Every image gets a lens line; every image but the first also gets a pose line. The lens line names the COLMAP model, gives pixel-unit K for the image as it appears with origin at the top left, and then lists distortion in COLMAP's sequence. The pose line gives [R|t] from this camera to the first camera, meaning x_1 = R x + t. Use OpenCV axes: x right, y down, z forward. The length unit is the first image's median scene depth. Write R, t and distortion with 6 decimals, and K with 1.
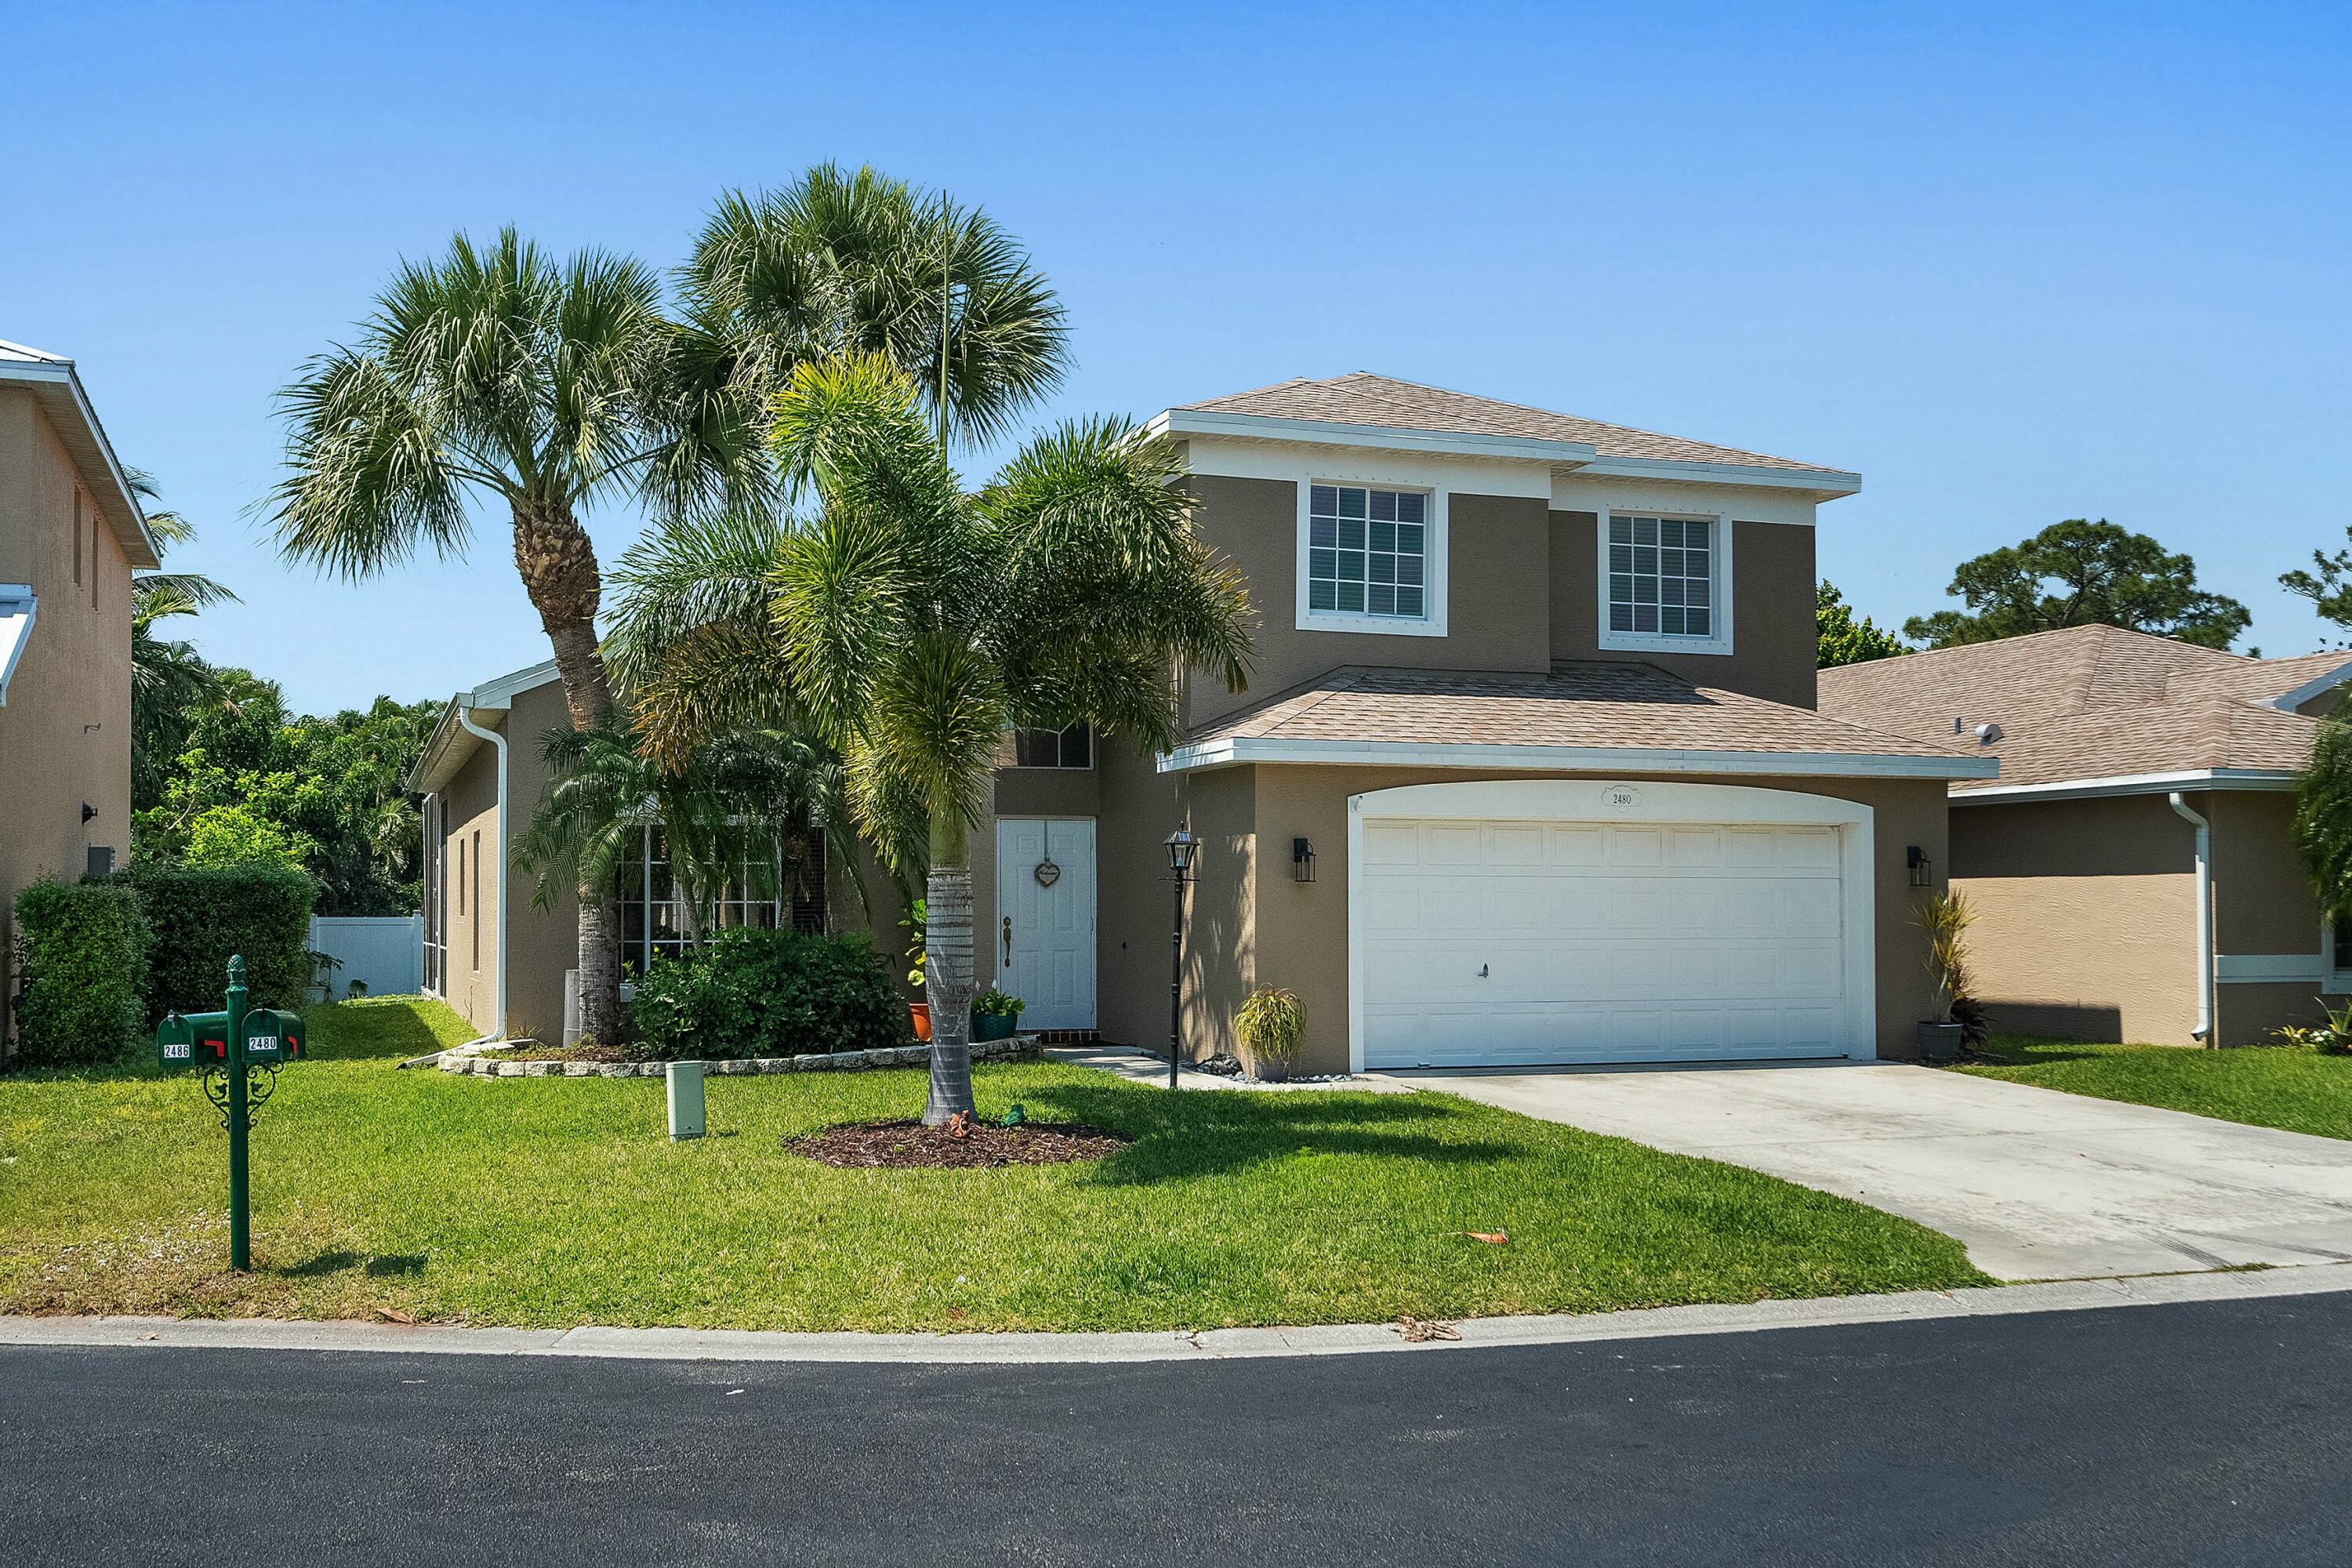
lens RADIAL K [[2415.3, 0, 1176.0], [0, 2415.3, 784.0], [0, 0, 1]] dist [-0.056771, -0.002230]
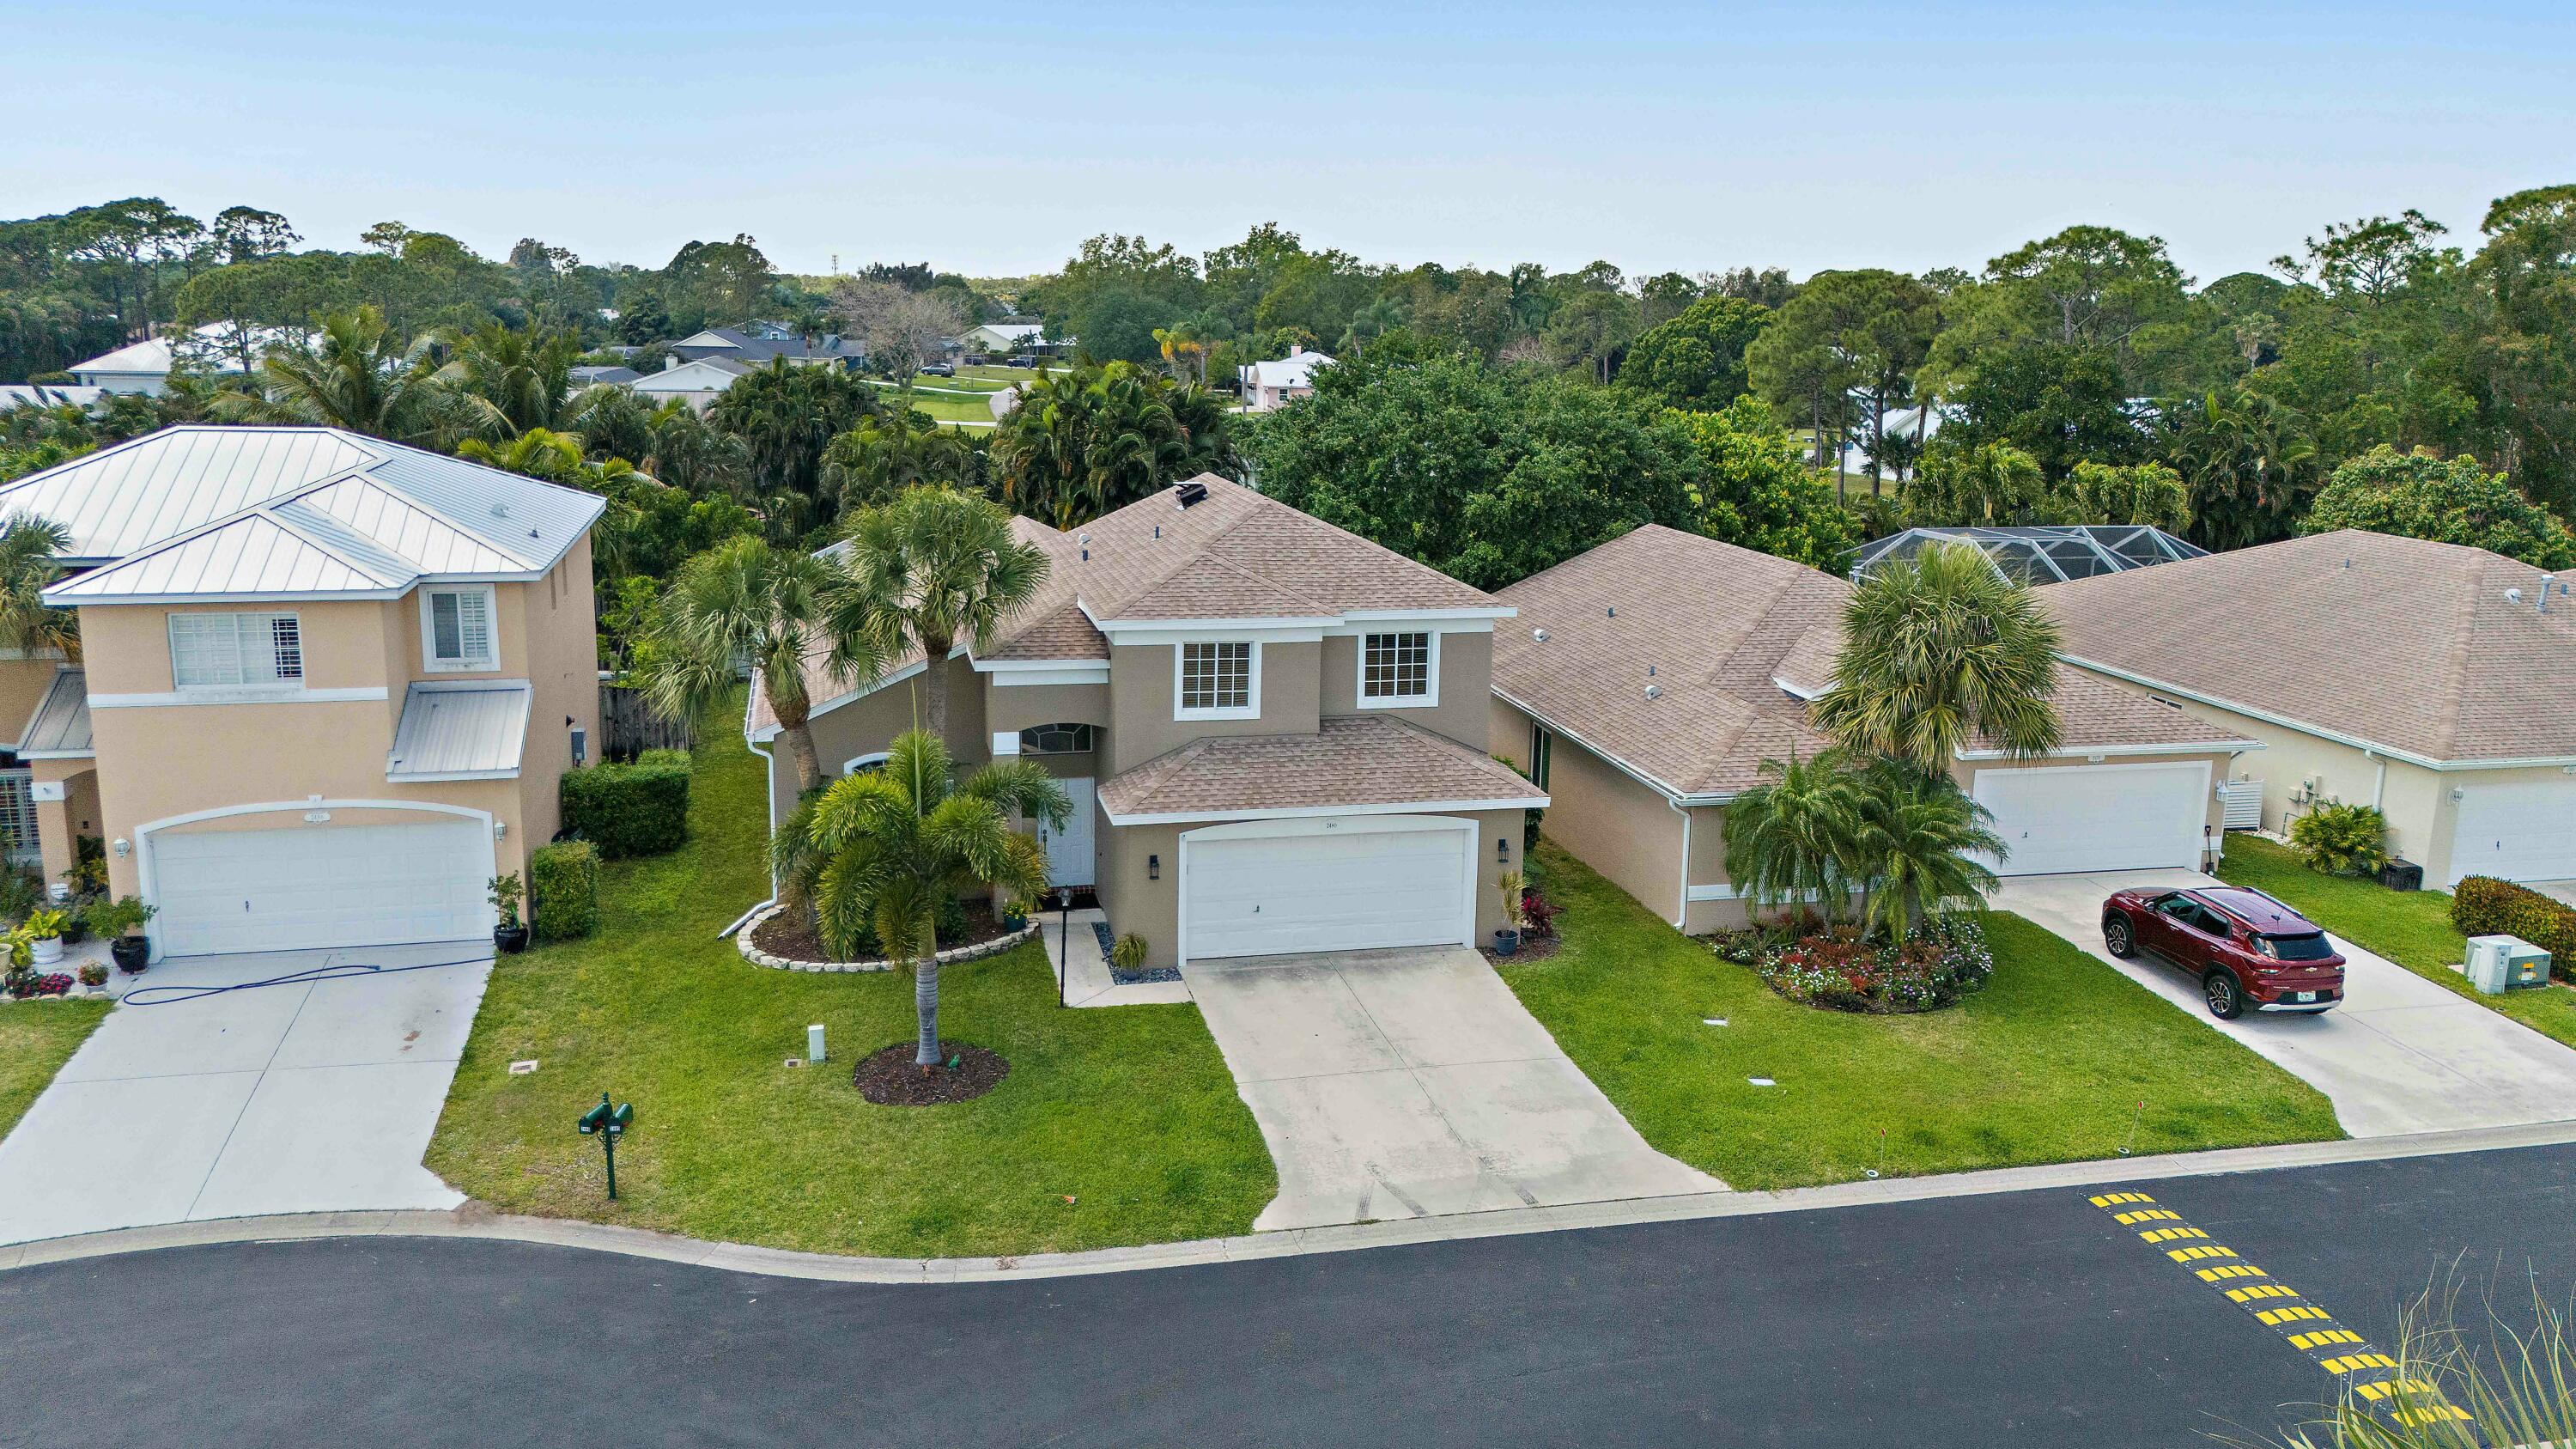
lens RADIAL K [[1982.5, 0, 1288.0], [0, 1982.5, 724.5], [0, 0, 1]] dist [0.003038, 0.000273]
pose [[0.993657, 0.040926, -0.104742, 0.301190], [-0.013373, 0.967821, 0.251285, -0.452383], [0.111655, -0.248290, 0.962229, -0.490795]]
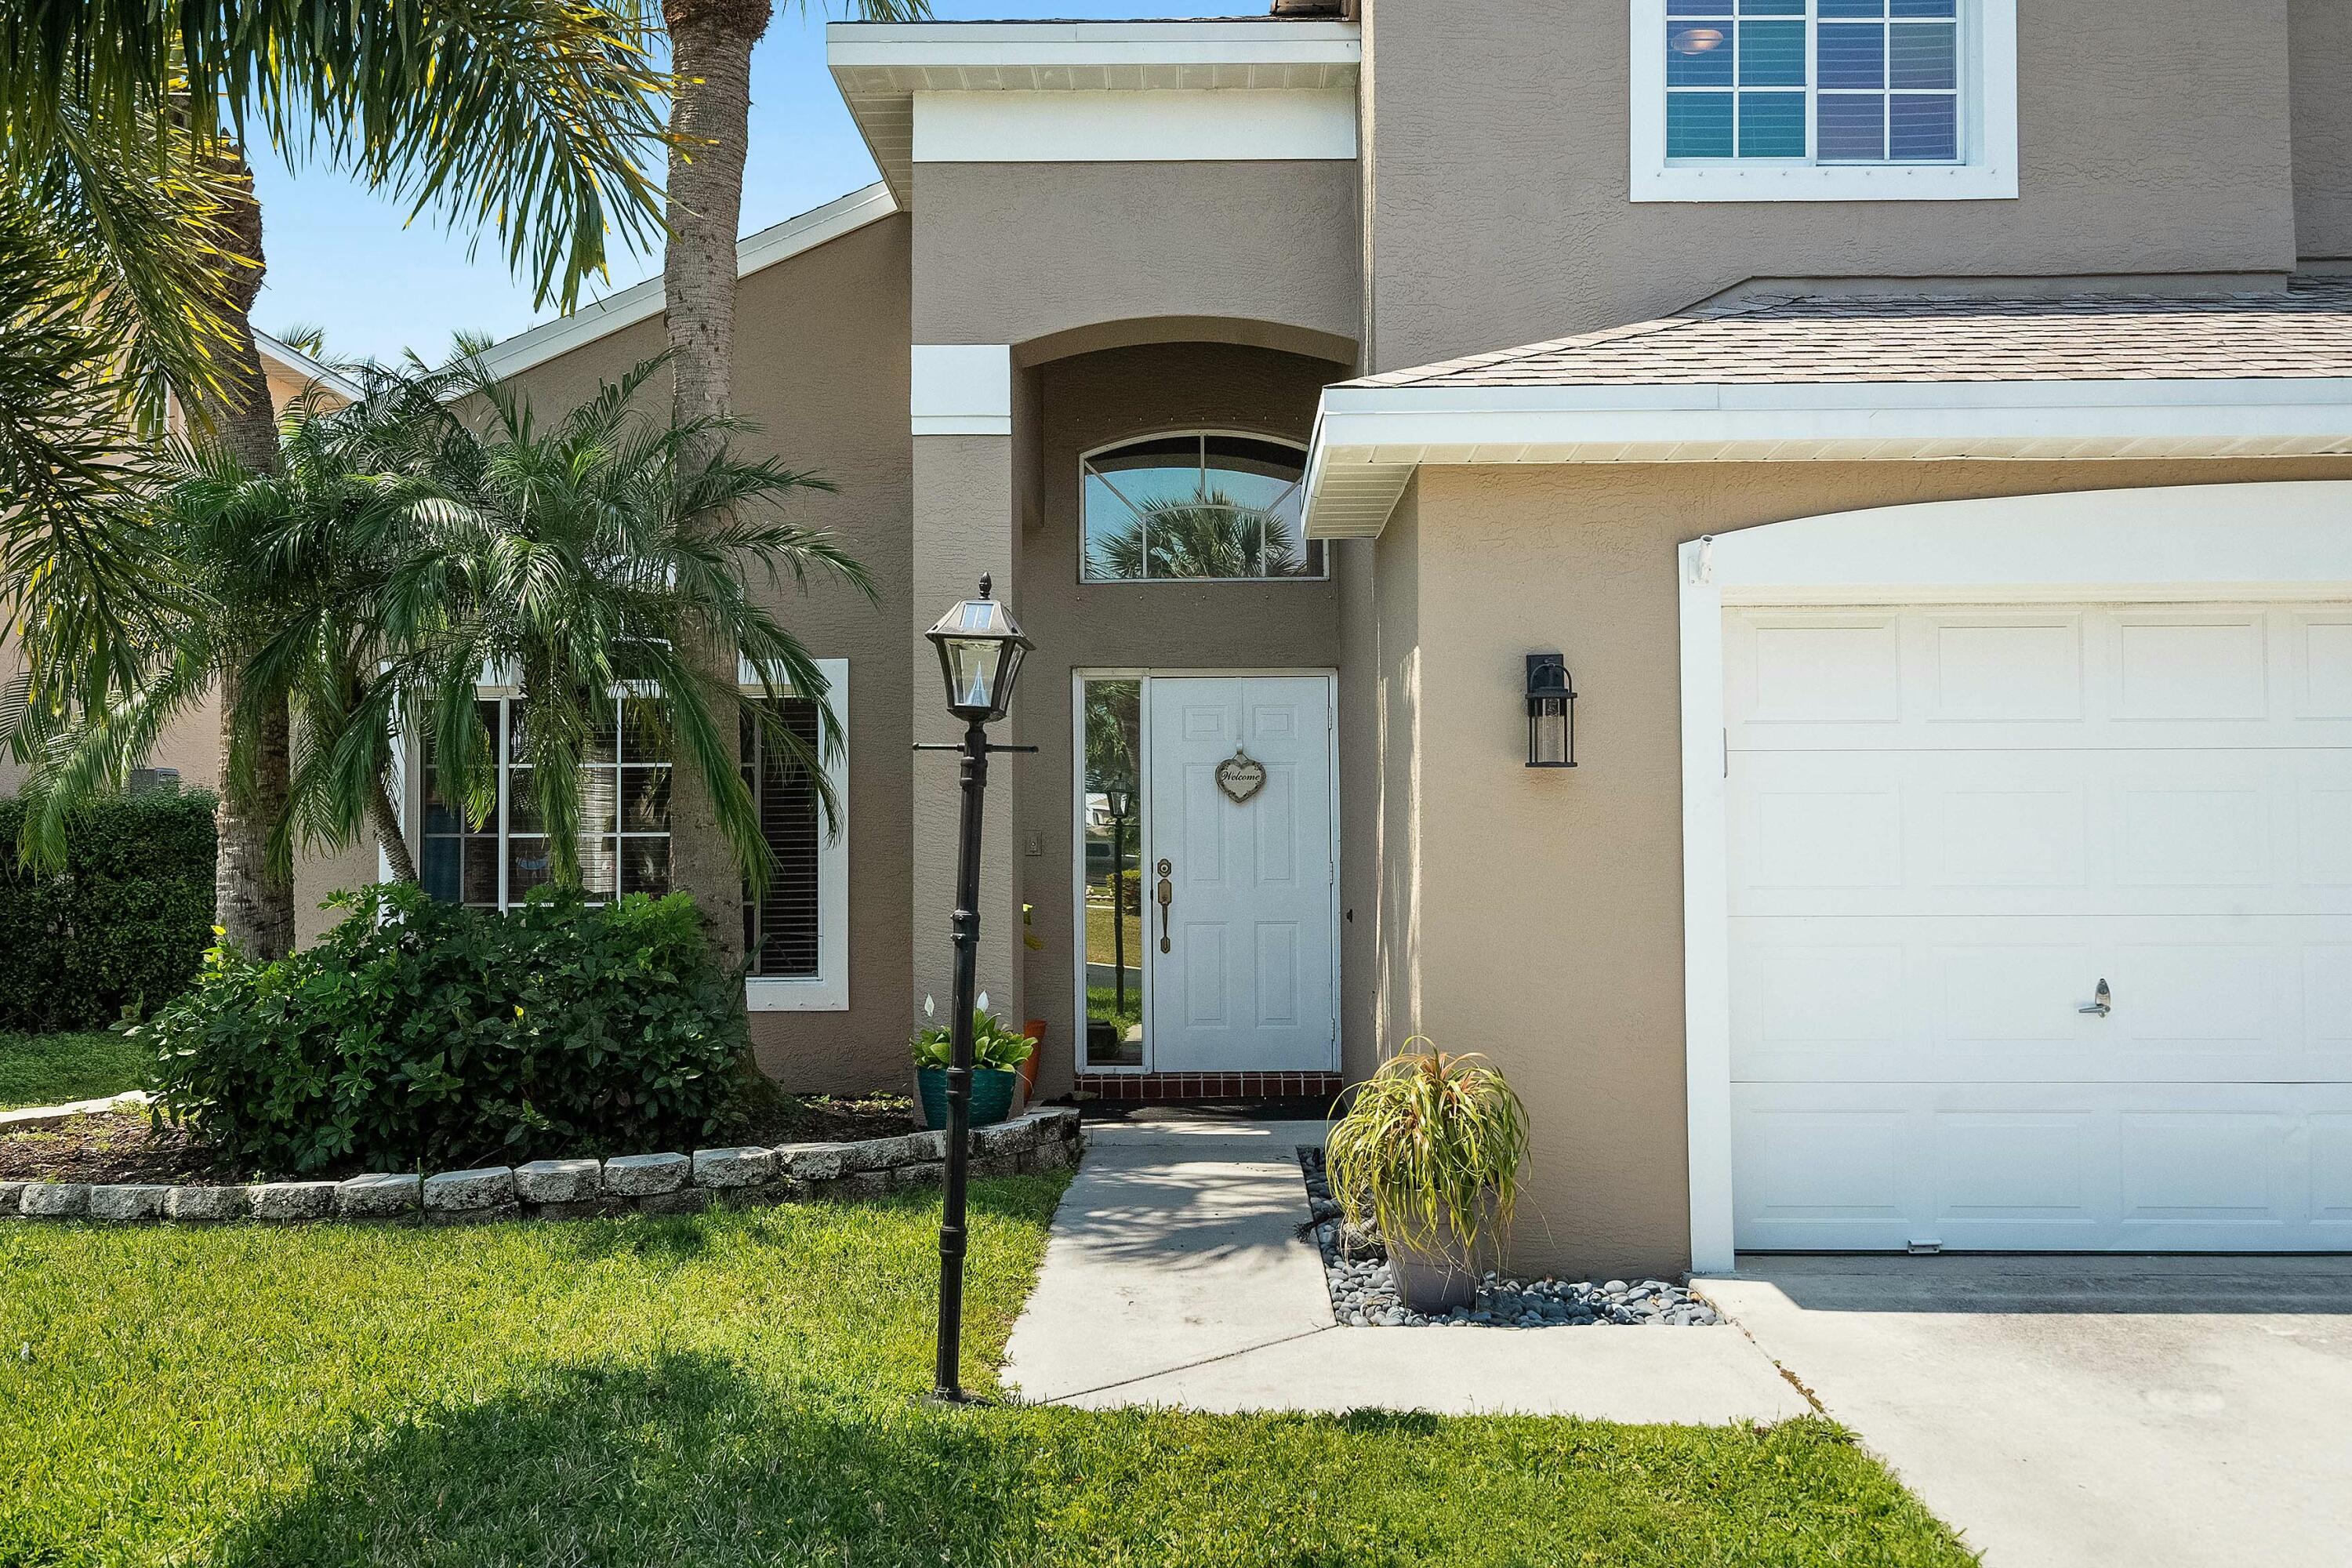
lens RADIAL K [[2081.7, 0, 1176.0], [0, 2081.7, 784.0], [0, 0, 1]] dist [-0.001295, 0.005068]
pose [[0.934069, -0.015047, -0.356777, 0.105137], [0.021920, 0.999644, 0.015228, 0.033661], [0.356420, -0.022045, 0.934066, 0.613508]]
